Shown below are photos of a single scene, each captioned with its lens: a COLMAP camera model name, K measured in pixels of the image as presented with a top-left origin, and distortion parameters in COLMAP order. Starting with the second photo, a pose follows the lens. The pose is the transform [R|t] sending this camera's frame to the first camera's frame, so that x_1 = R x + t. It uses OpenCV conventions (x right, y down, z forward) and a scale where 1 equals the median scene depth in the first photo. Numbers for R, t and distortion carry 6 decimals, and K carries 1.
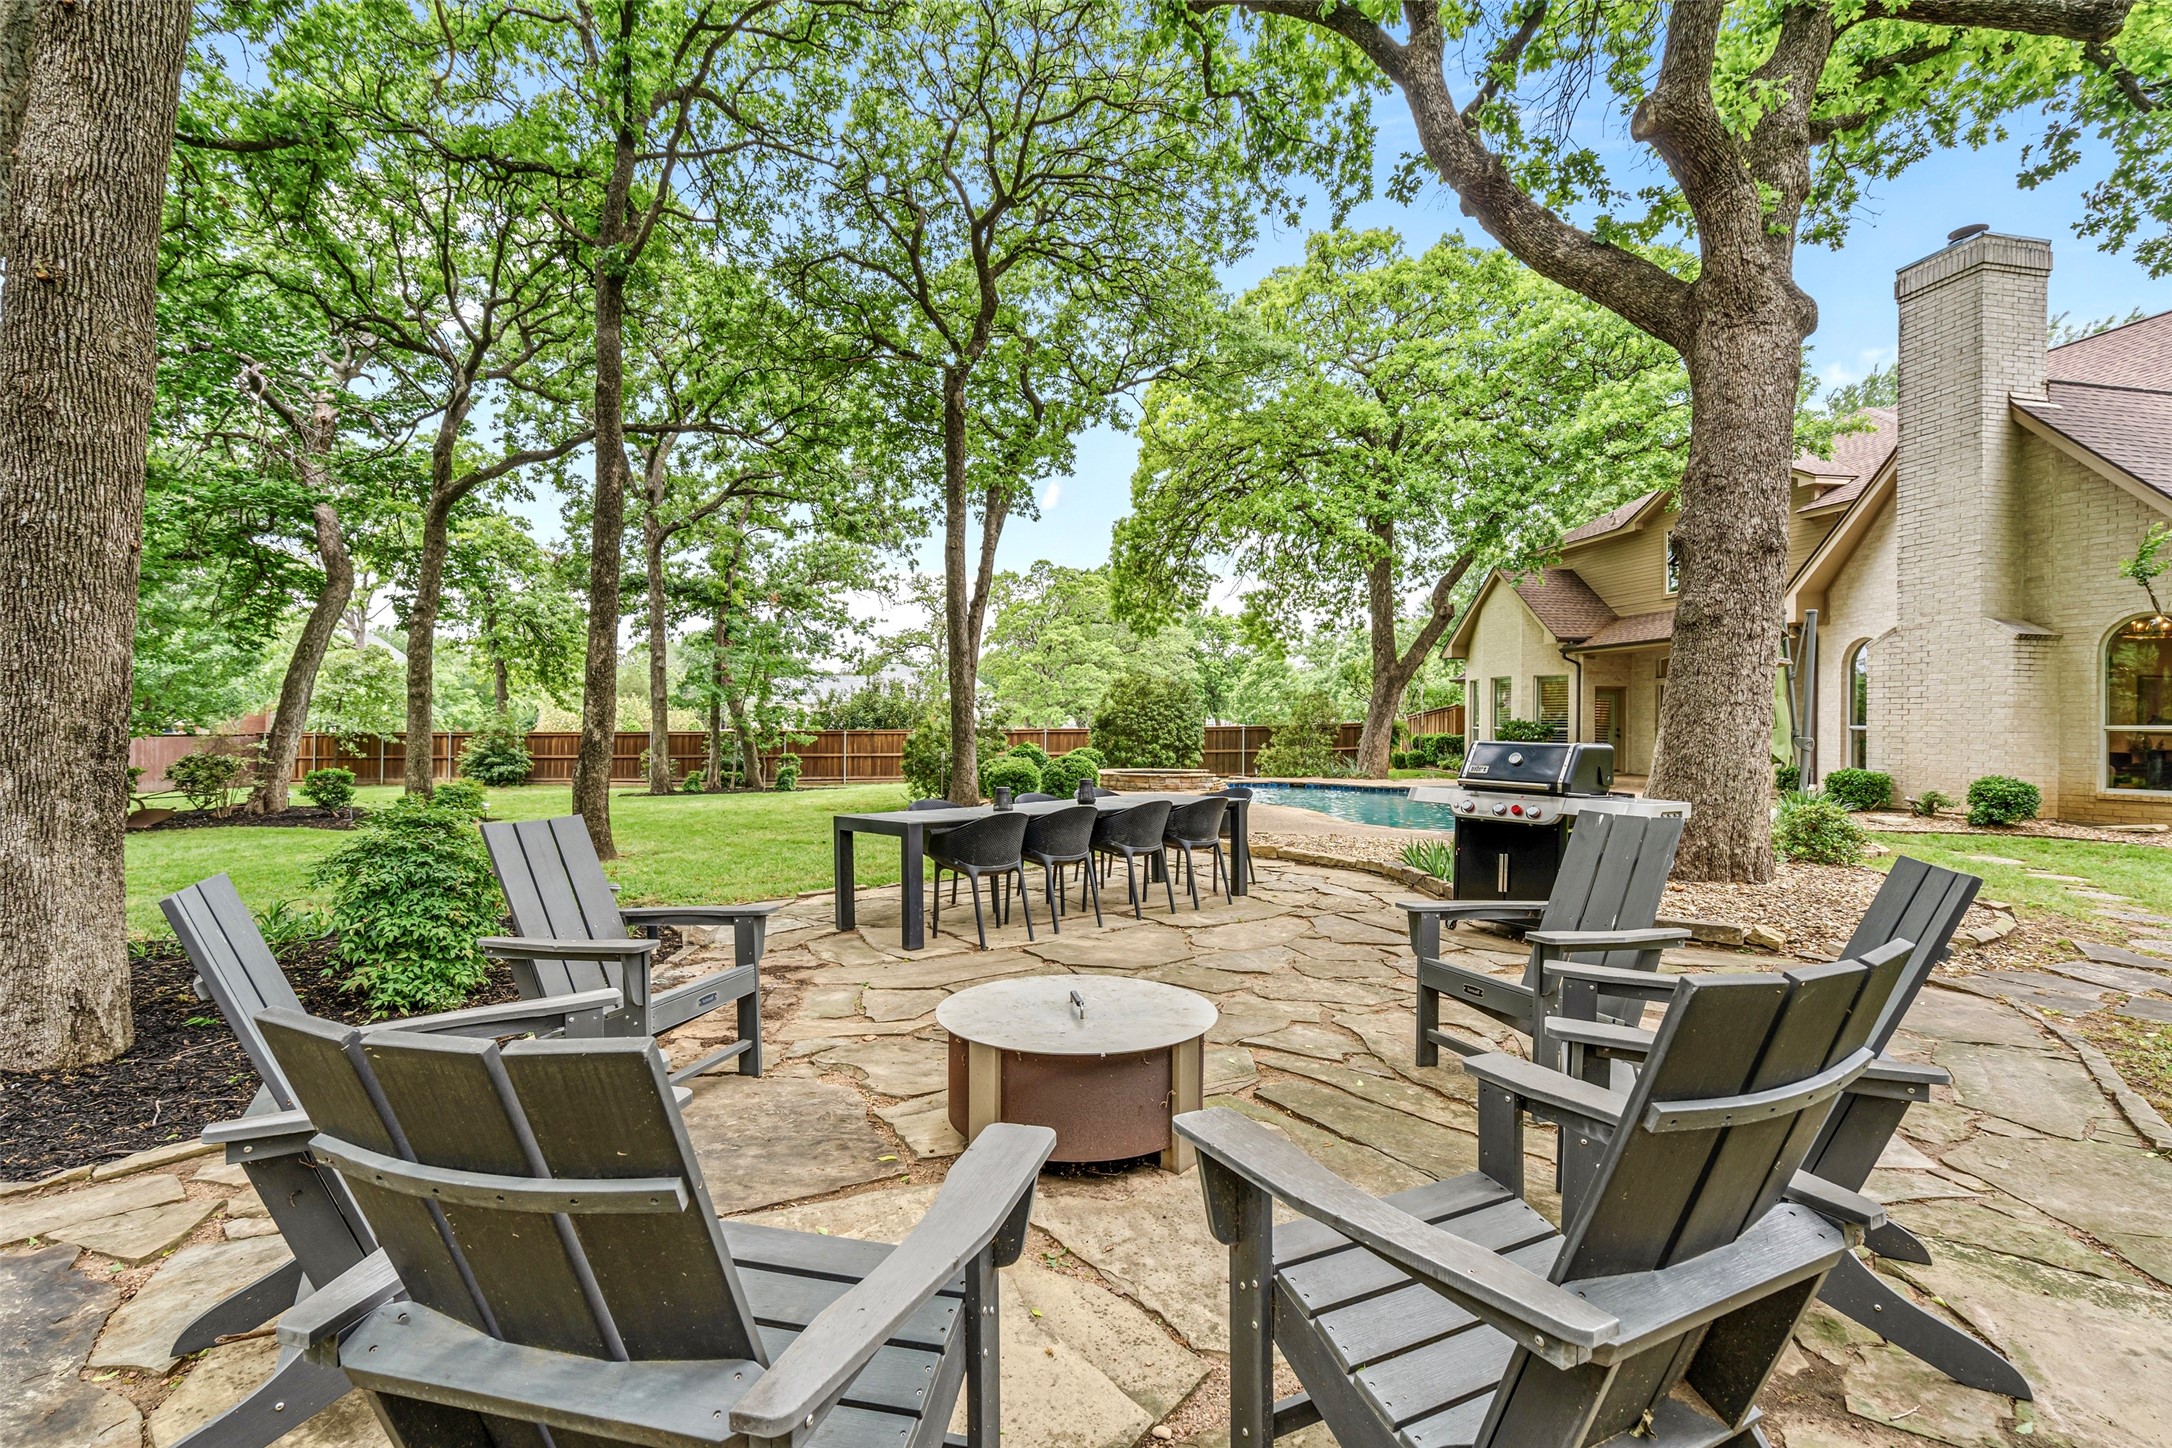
lens RADIAL K [[962.7, 0, 1086.0], [0, 962.7, 724.0], [0, 0, 1]] dist [0.001695, 0.000357]
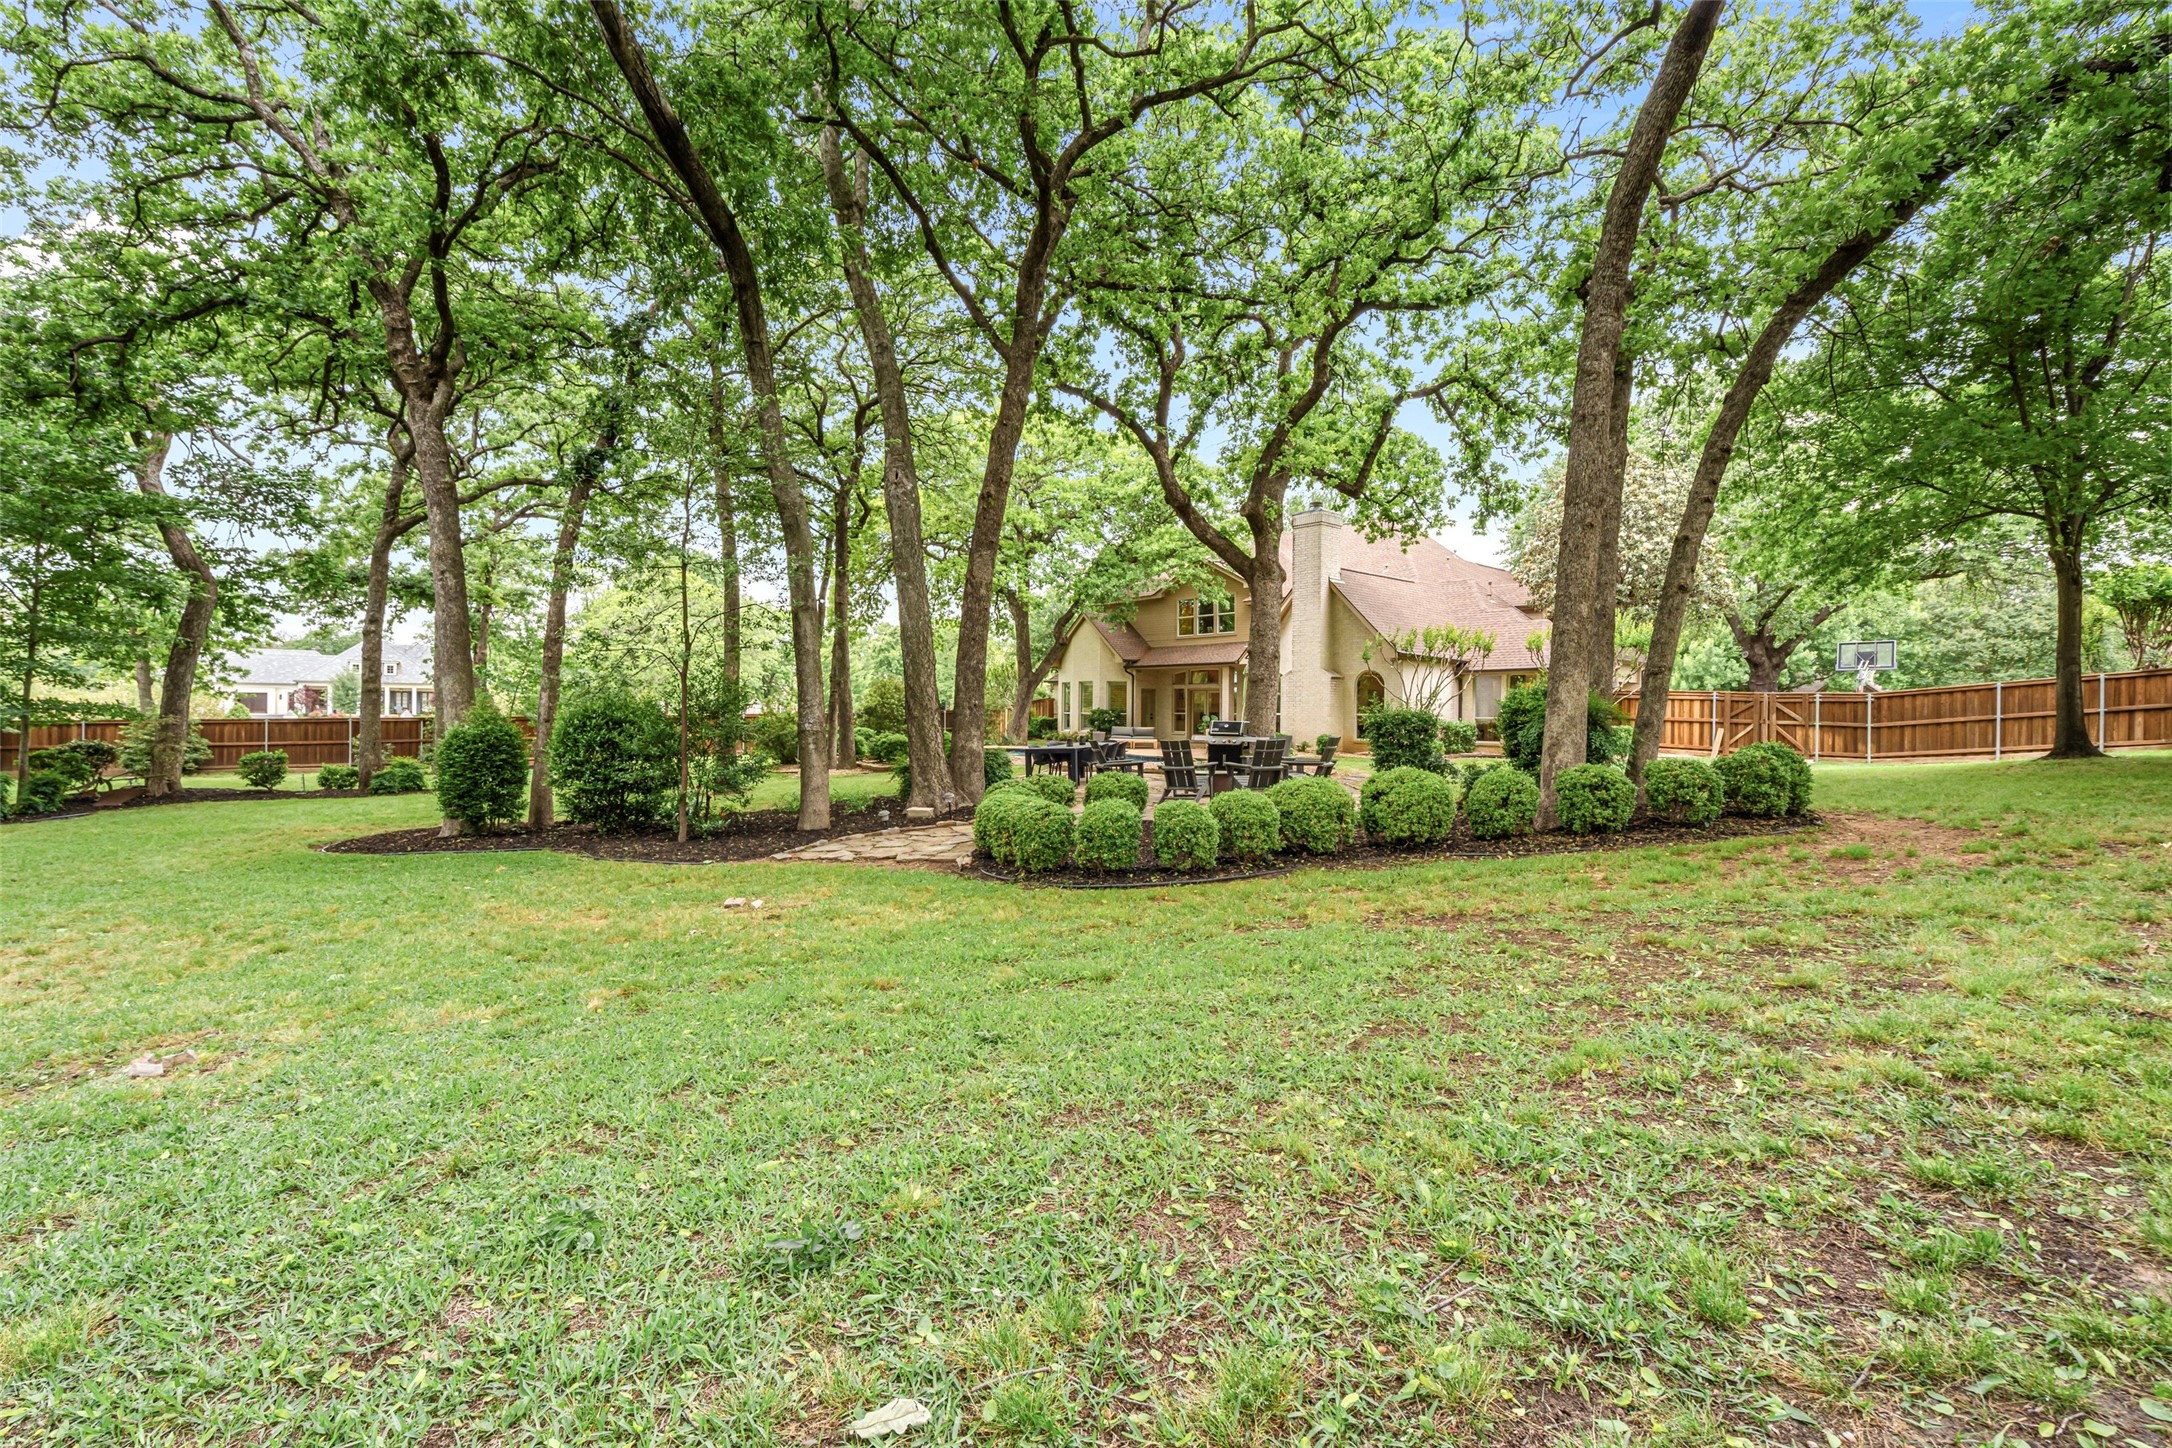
lens RADIAL K [[1008.8, 0, 1079.5], [0, 1008.8, 721.2], [0, 0, 1]] dist [-0.001384, -0.000391]
pose [[0.858795, -0.006765, 0.512274, -0.591455], [-0.000904, 0.999891, 0.014720, -0.010361], [-0.512318, -0.013104, 0.858696, -0.576501]]
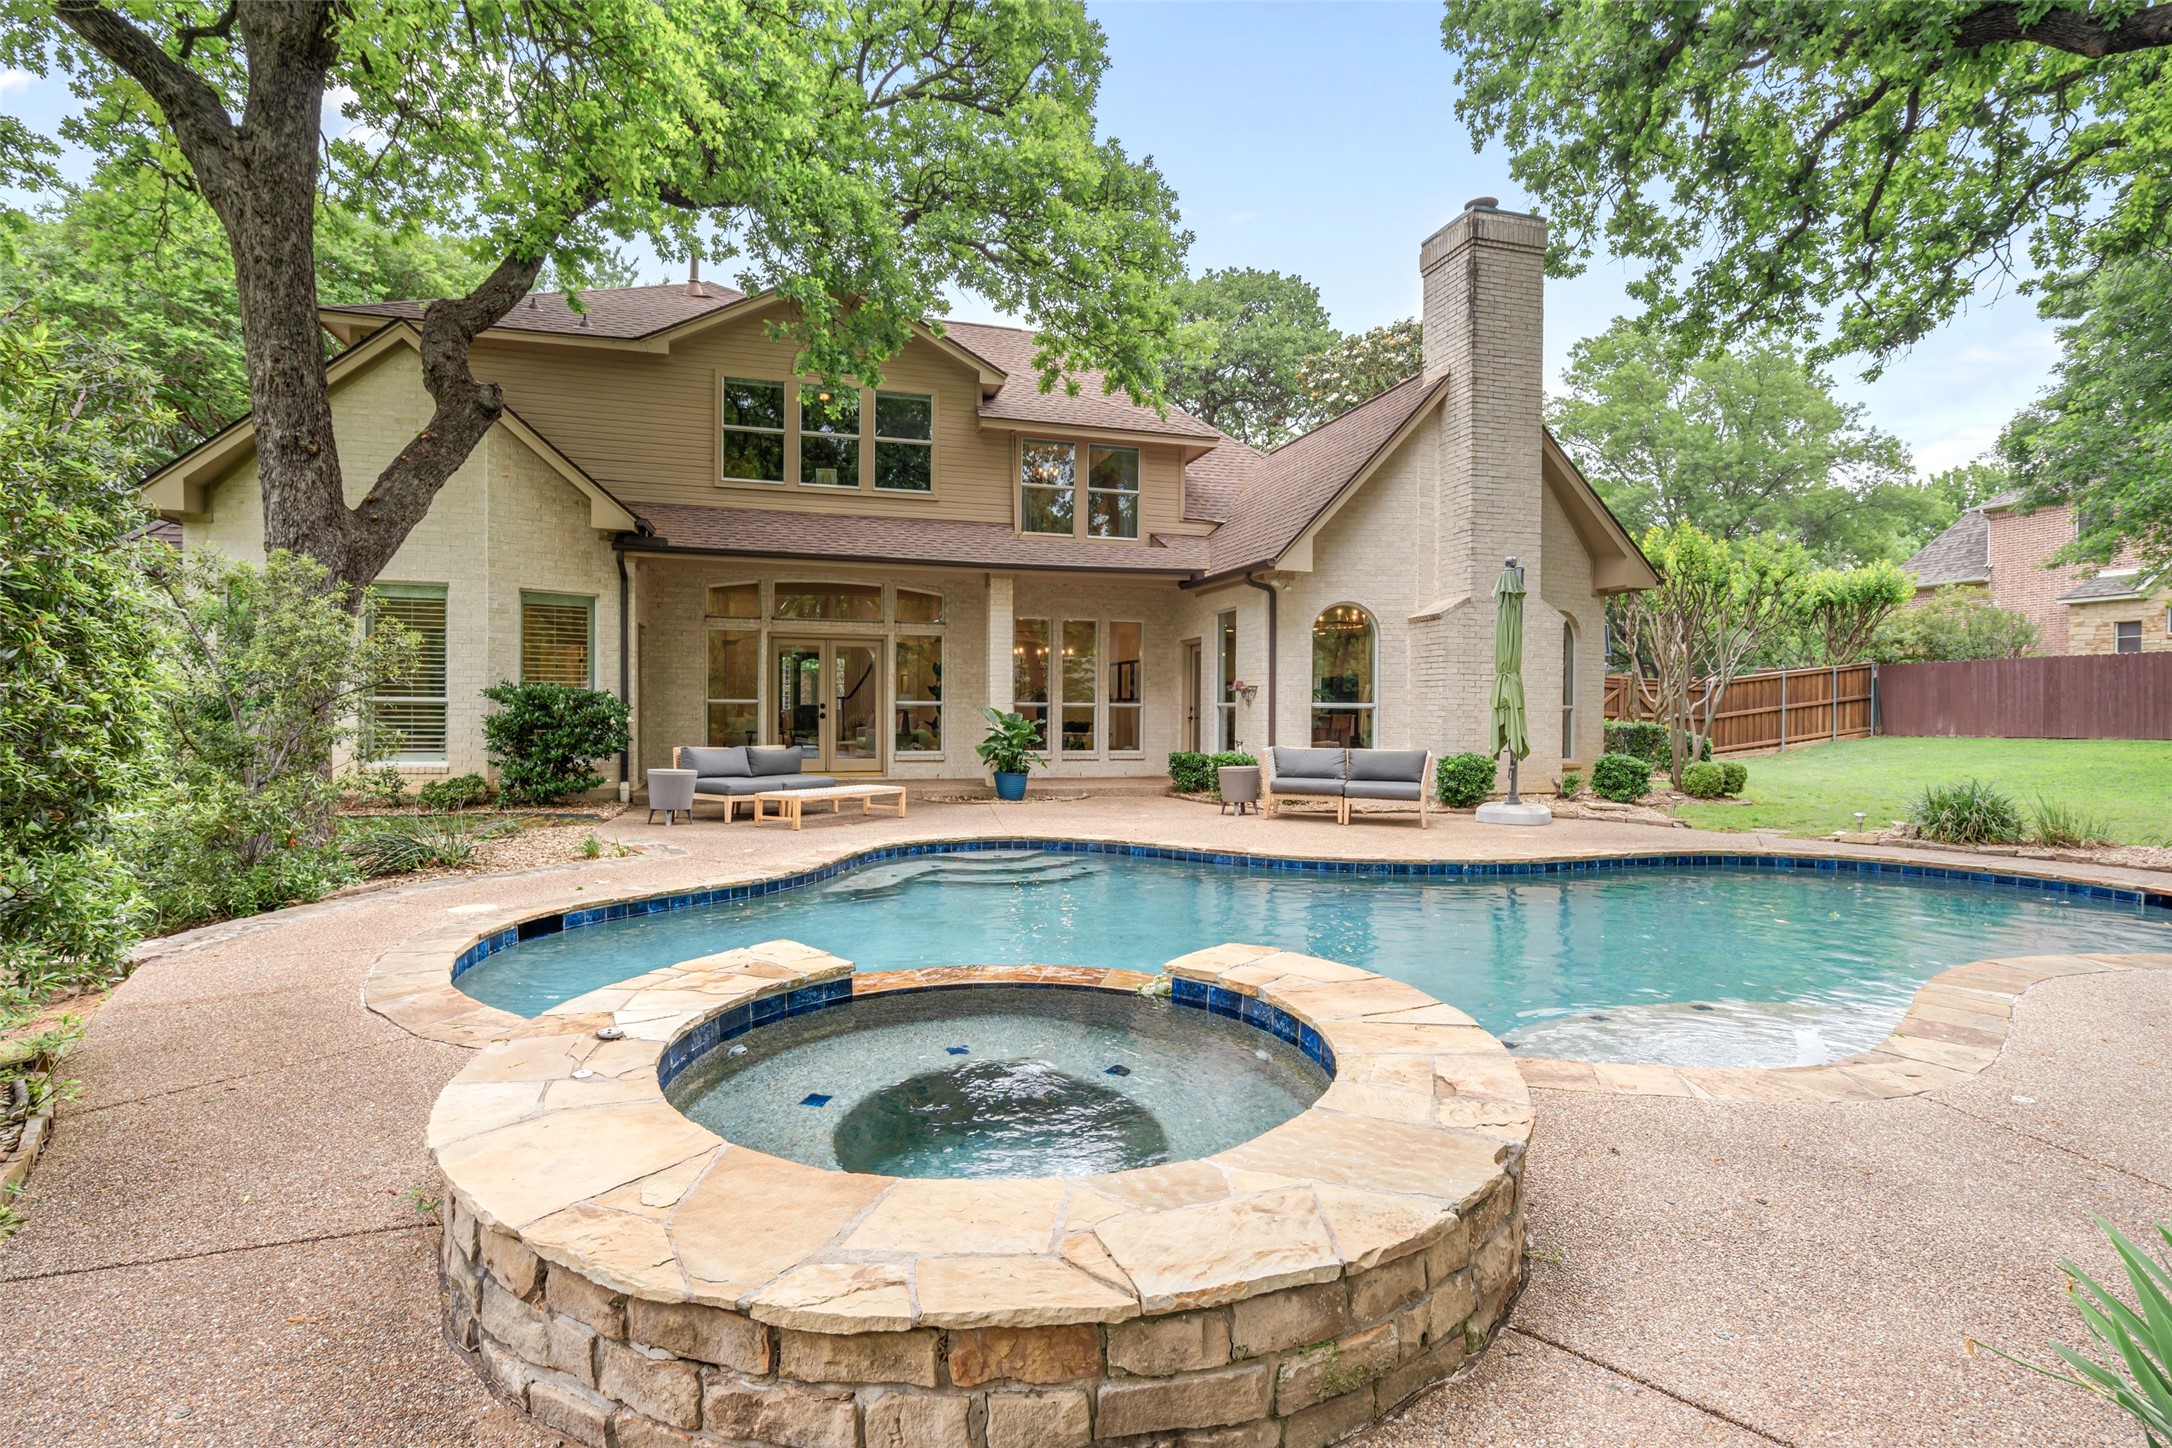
lens RADIAL K [[1045.7, 0, 1086.3], [0, 1045.7, 701.9], [0, 0, 1]] dist [-0.000352, 0.000032]
pose [[-0.103653, -0.002436, 0.994611, -0.077994], [-0.009647, 0.999952, 0.001444, 0.000565], [-0.994567, -0.009445, -0.103672, 1.040269]]
